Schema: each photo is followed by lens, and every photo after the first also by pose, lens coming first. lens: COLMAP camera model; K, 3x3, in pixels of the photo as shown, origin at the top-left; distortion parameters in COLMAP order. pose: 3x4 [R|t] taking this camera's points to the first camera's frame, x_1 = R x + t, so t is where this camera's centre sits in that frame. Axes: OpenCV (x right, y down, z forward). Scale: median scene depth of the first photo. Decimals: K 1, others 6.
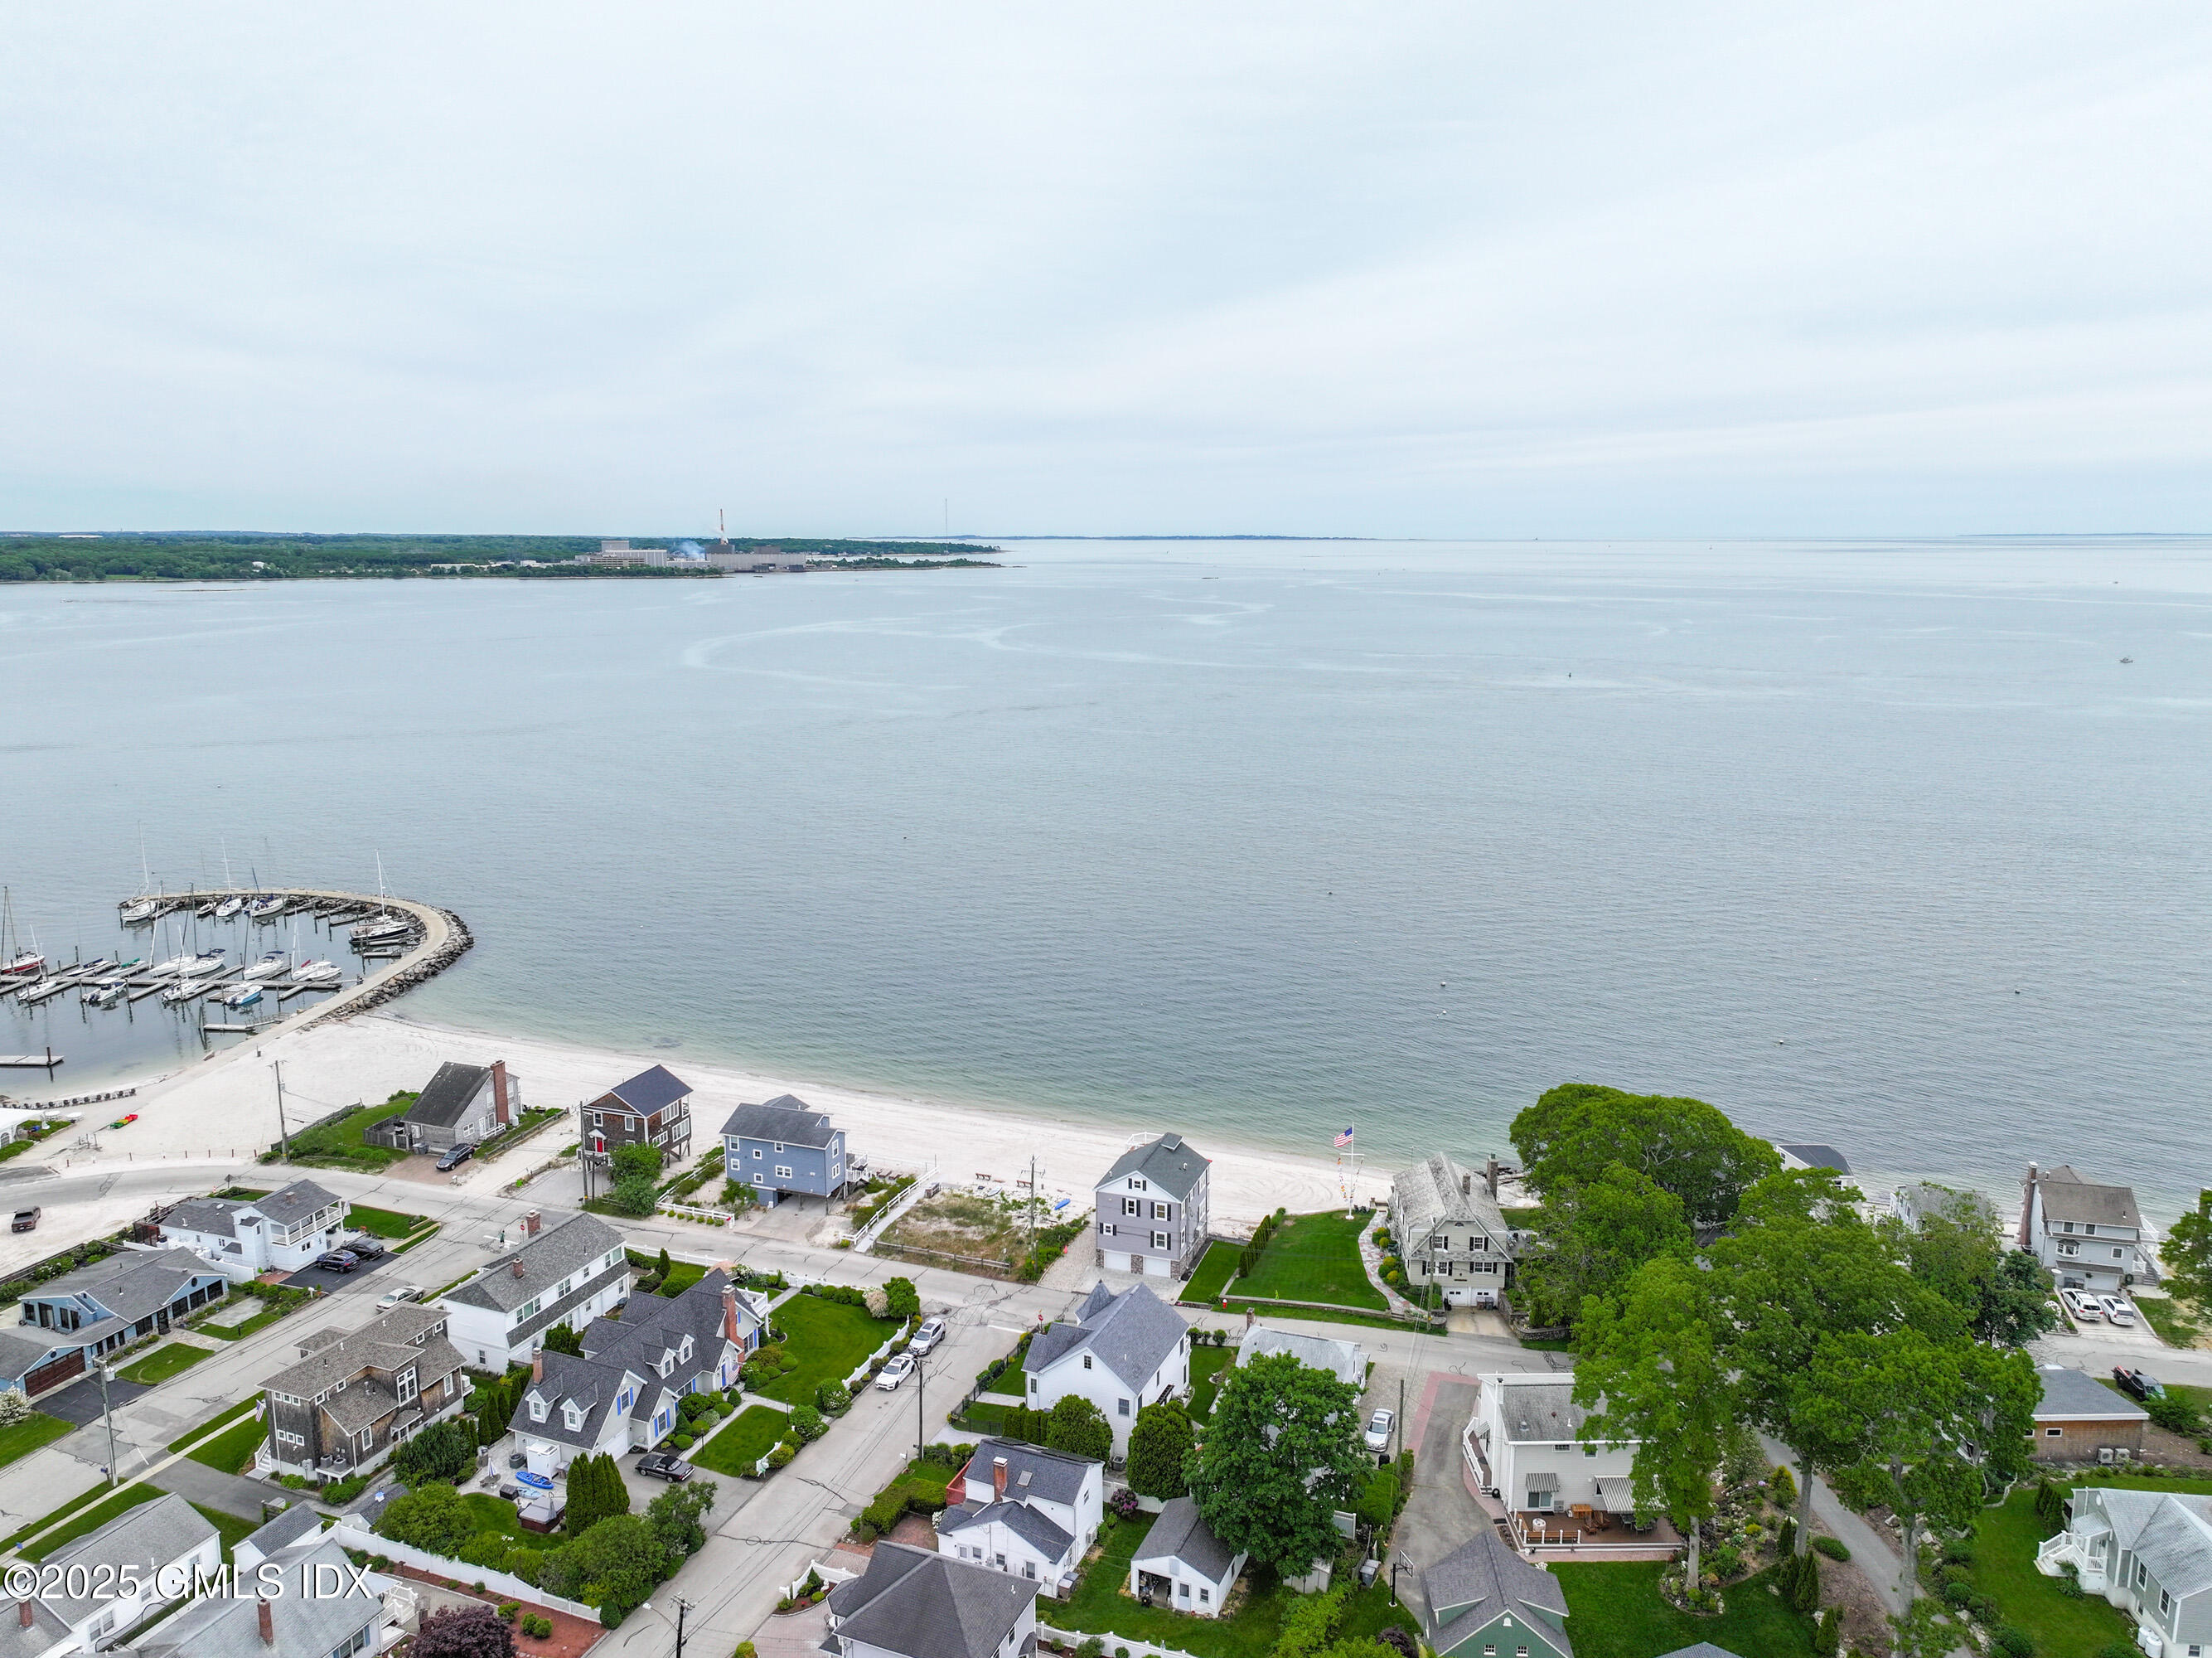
lens RADIAL K [[1545.9, 0, 1082.5], [0, 1545.9, 822.7], [0, 0, 1]] dist [0.007012, 0.009464]
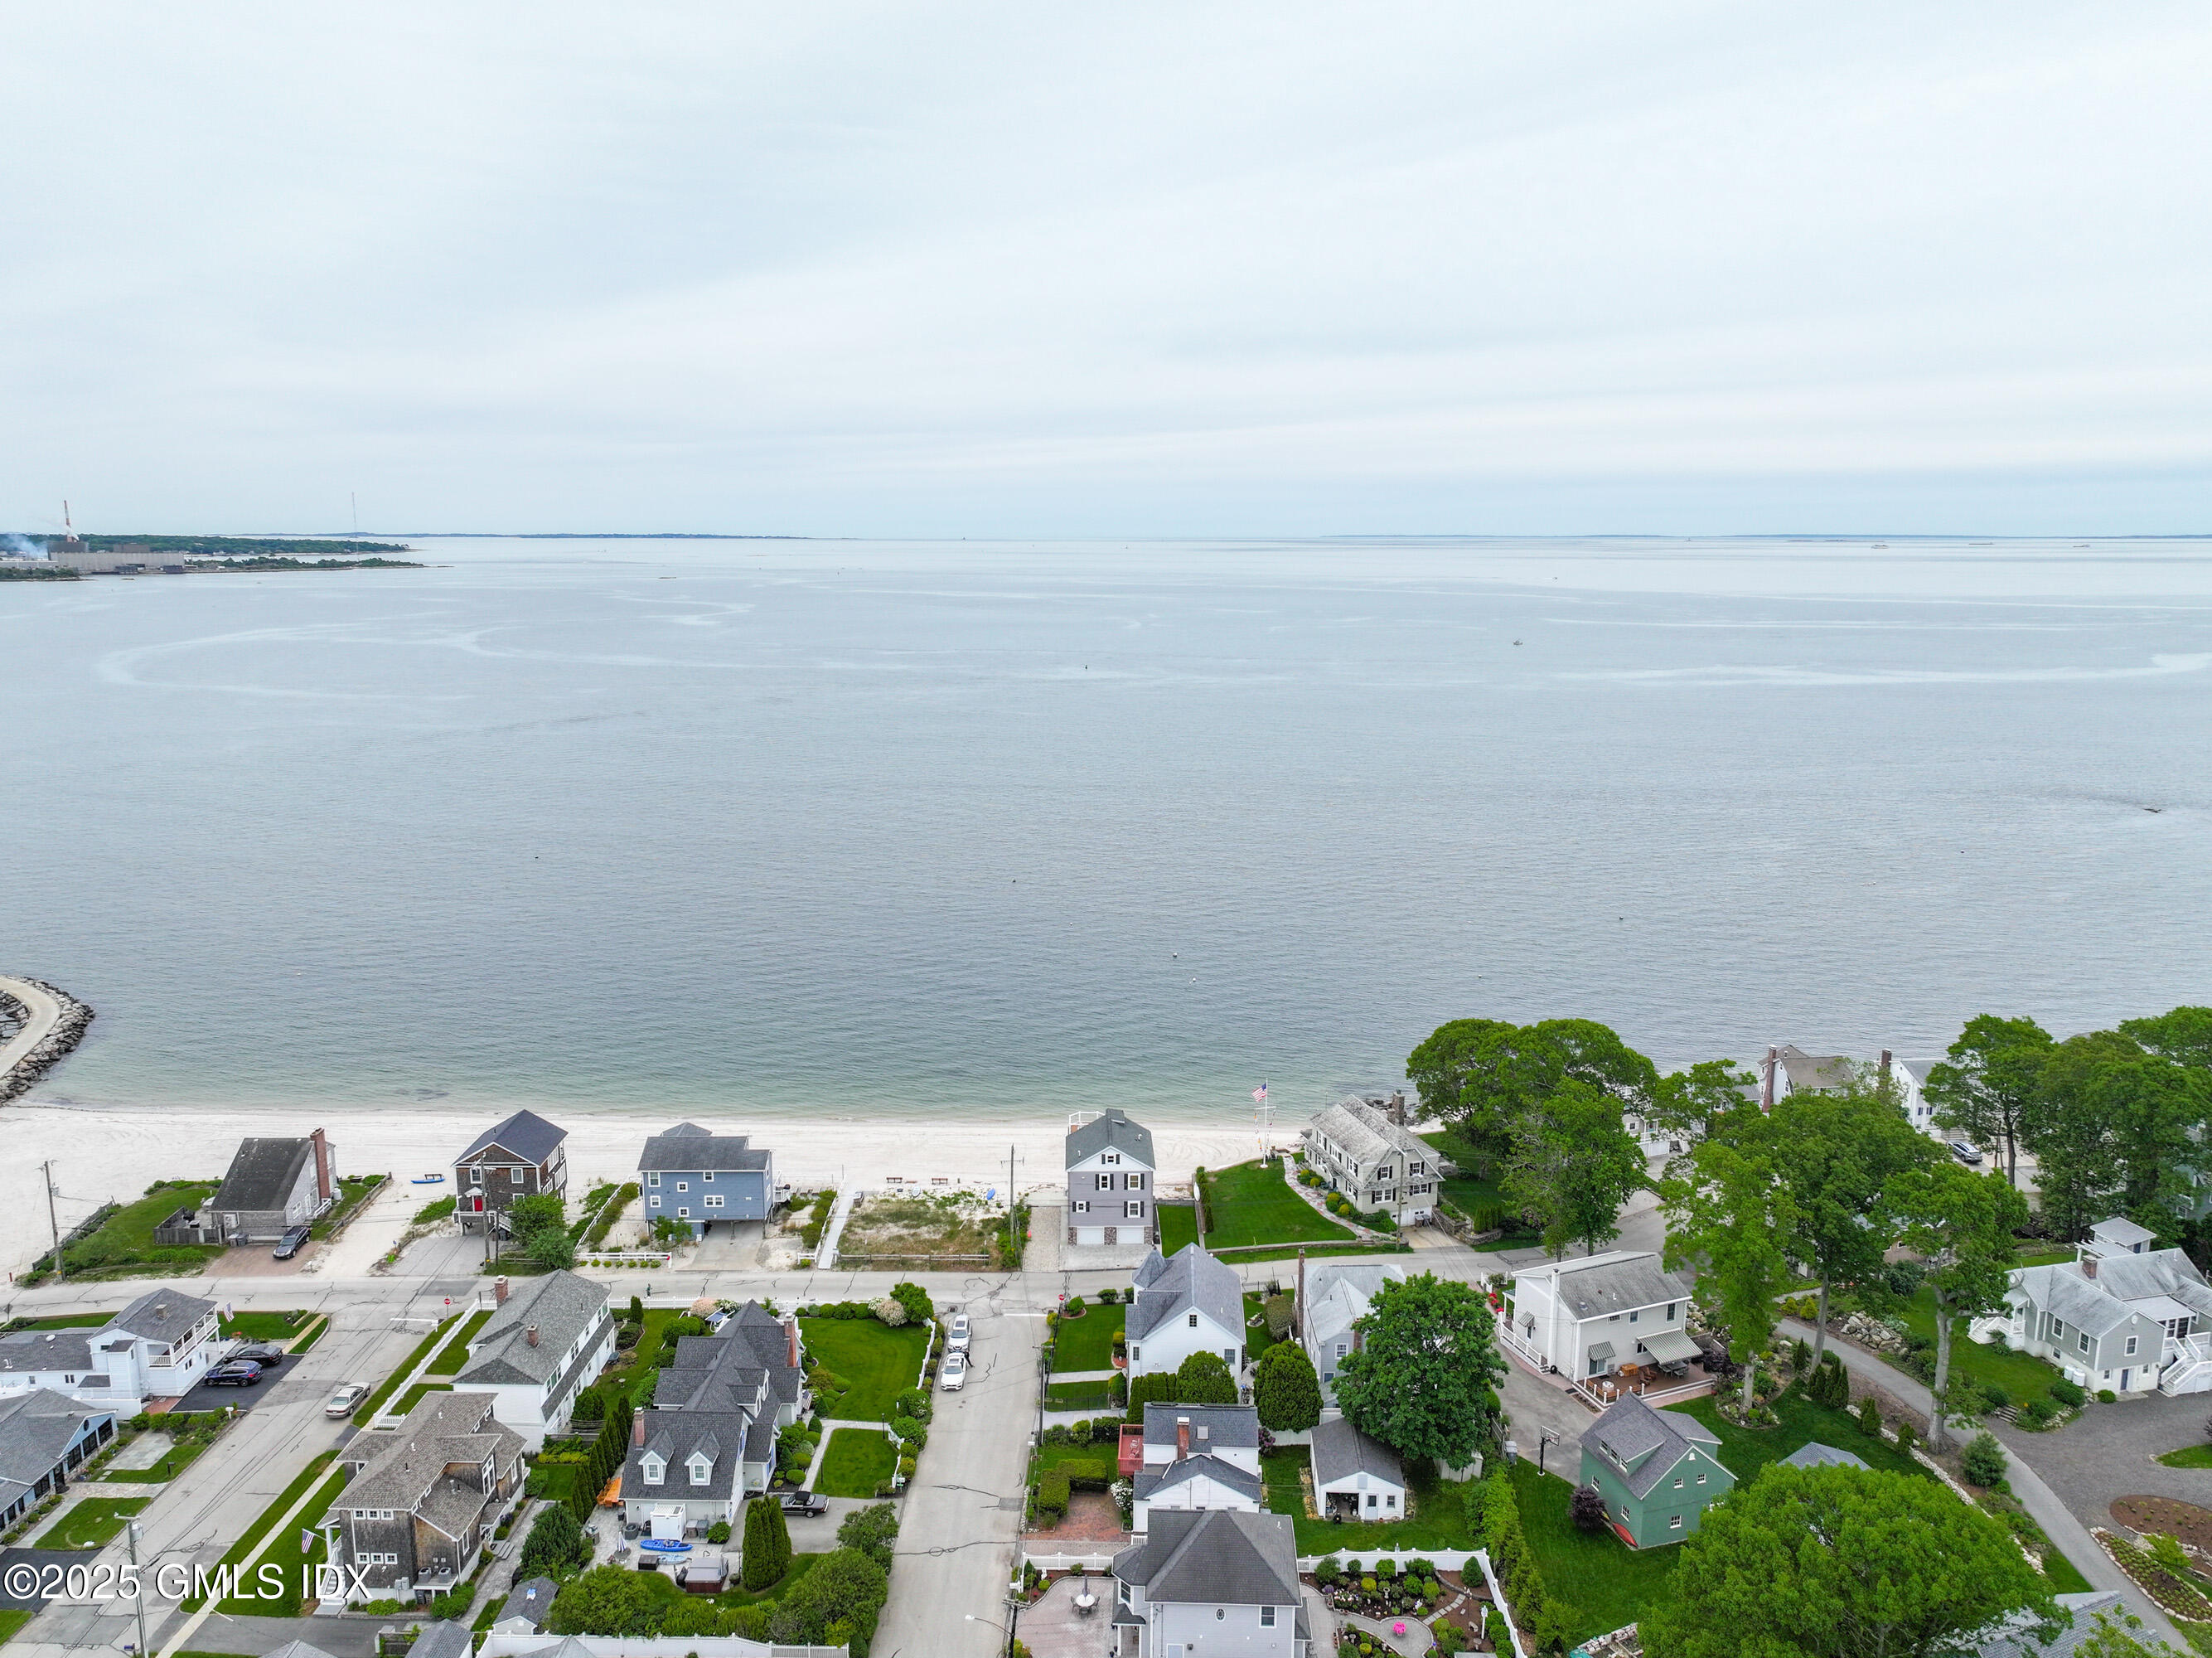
lens RADIAL K [[1545.9, 0, 1082.5], [0, 1545.9, 822.7], [0, 0, 1]] dist [0.007012, 0.009464]
pose [[0.938670, -0.060507, 0.339466, -0.313699], [0.060293, 0.998118, 0.011188, -0.004674], [-0.339504, 0.009965, 0.940552, 0.024406]]
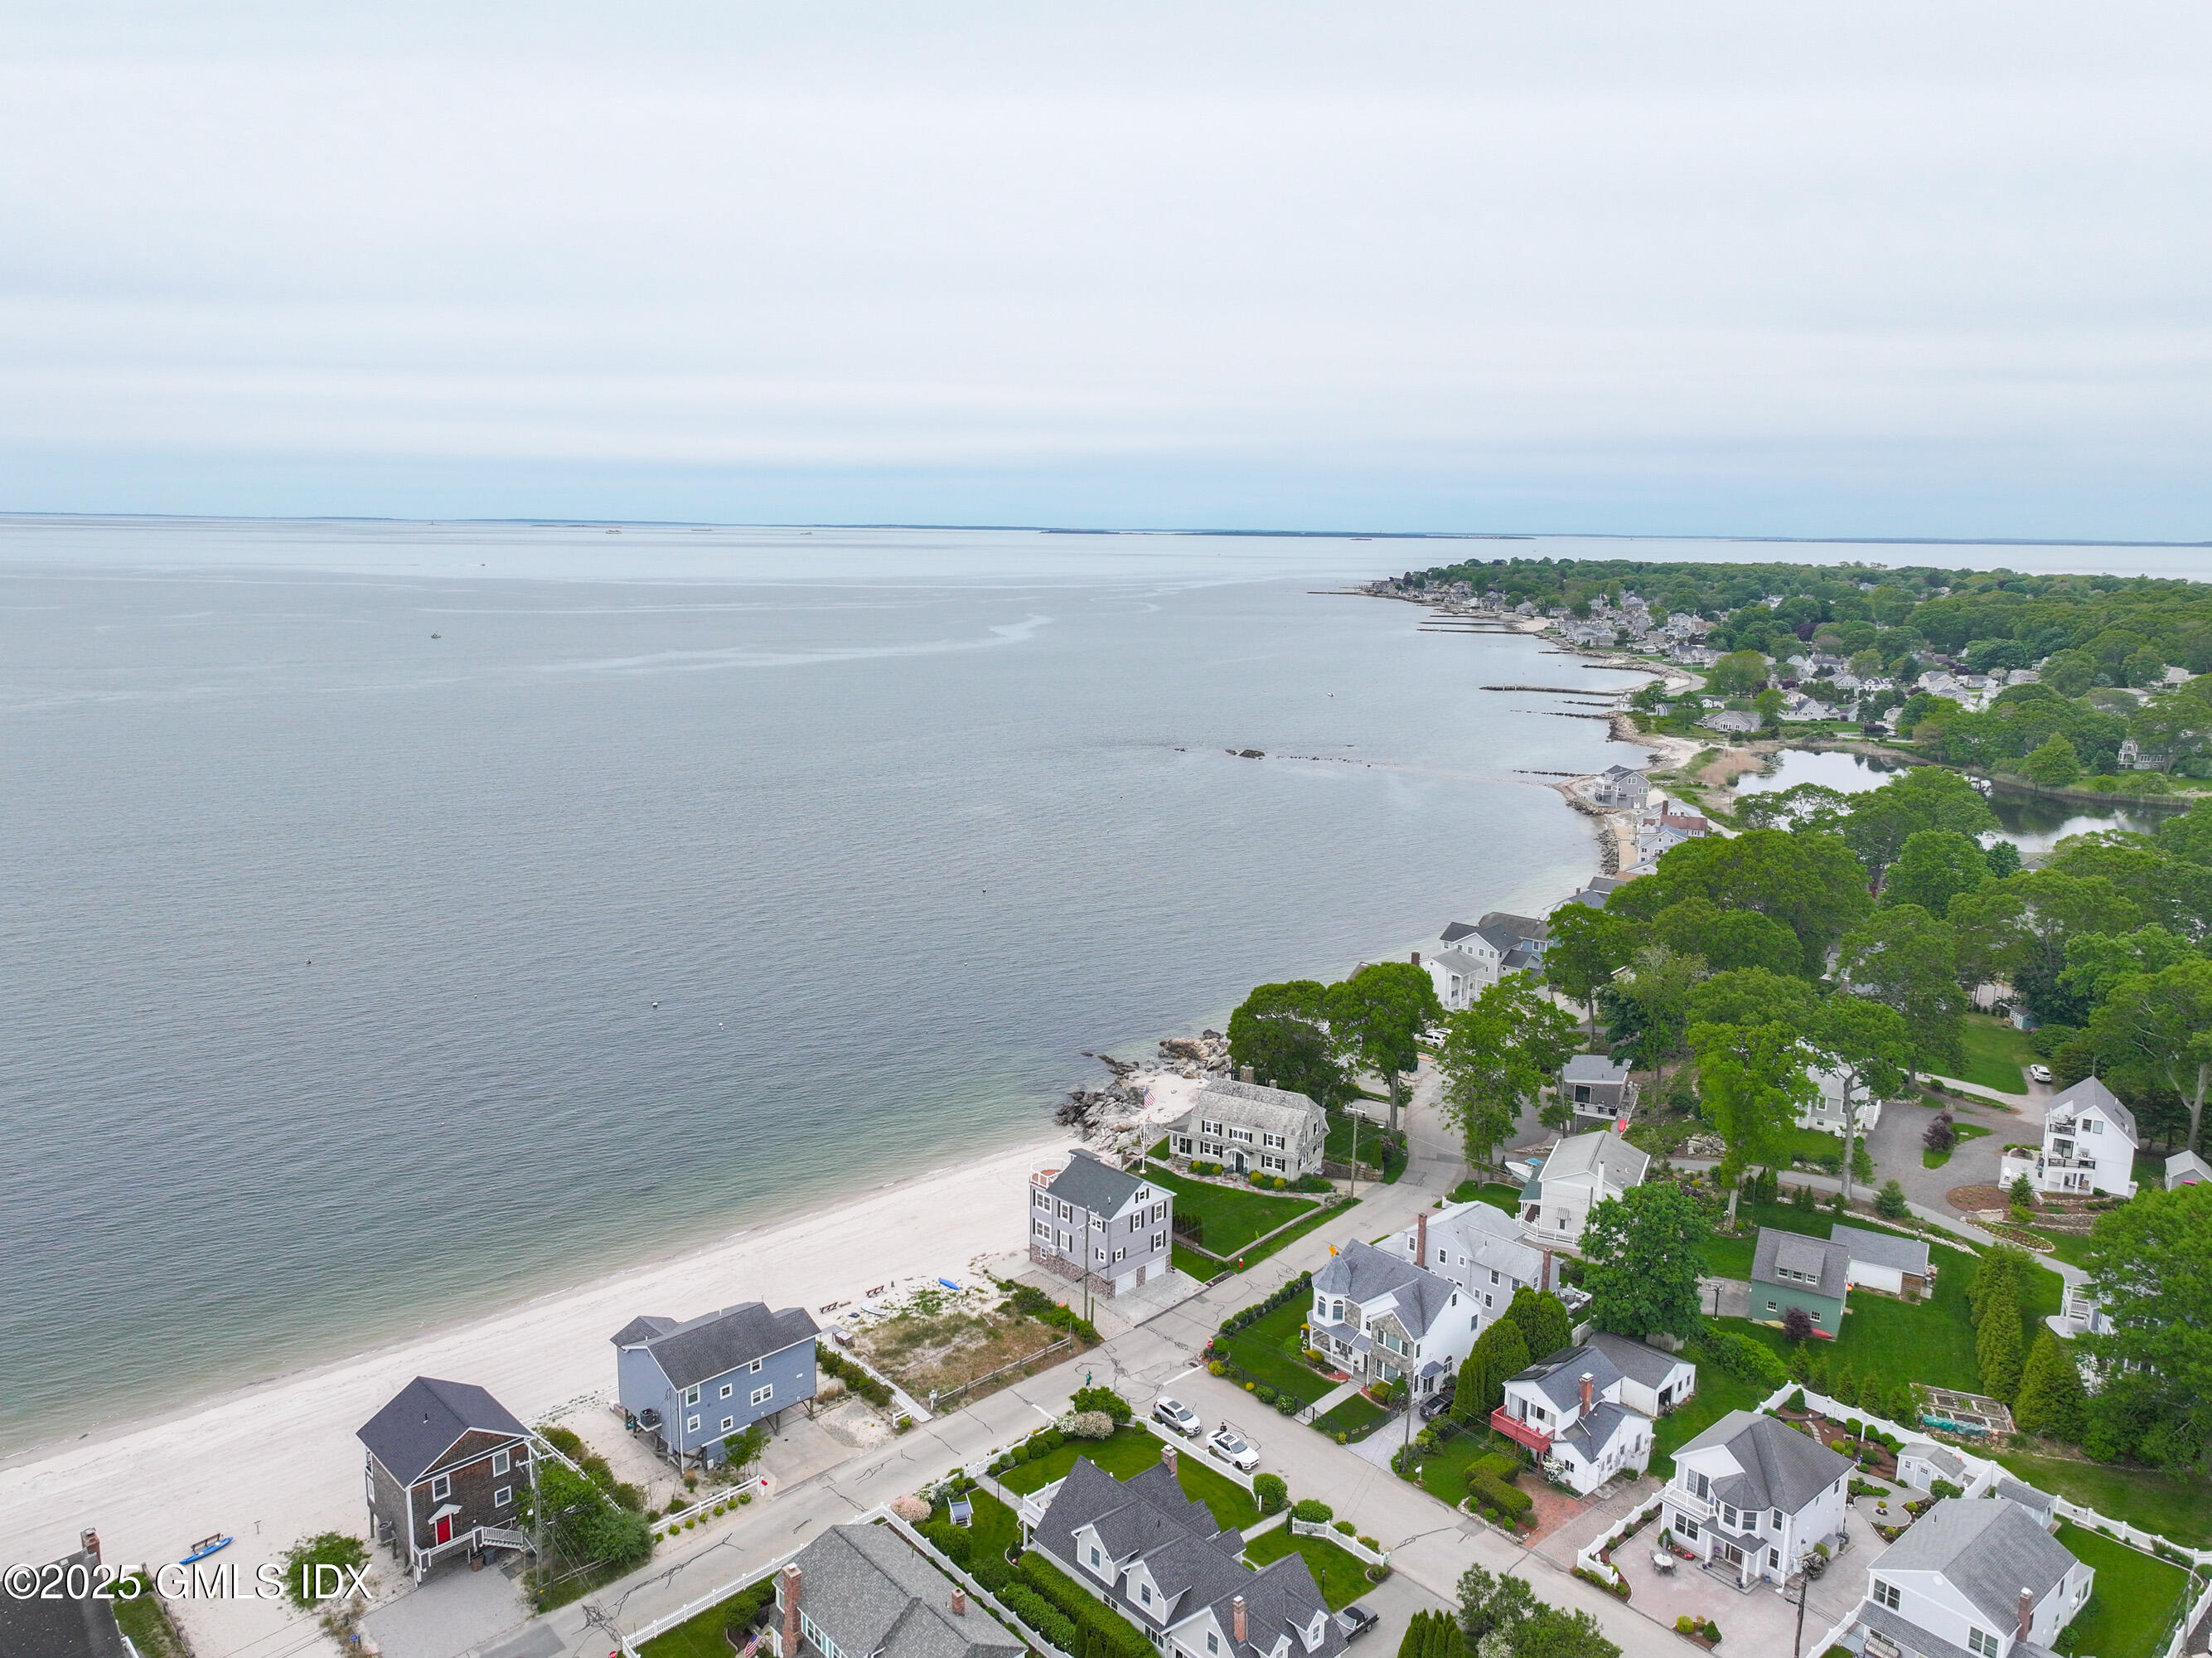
lens RADIAL K [[1572.4, 0, 1103.0], [0, 1572.4, 819.0], [0, 0, 1]] dist [0.005377, 0.006460]
pose [[0.441782, -0.155180, 0.883600, -0.803486], [0.149100, 0.983929, 0.098252, -0.102047], [-0.884646, 0.088339, 0.457819, 0.527844]]
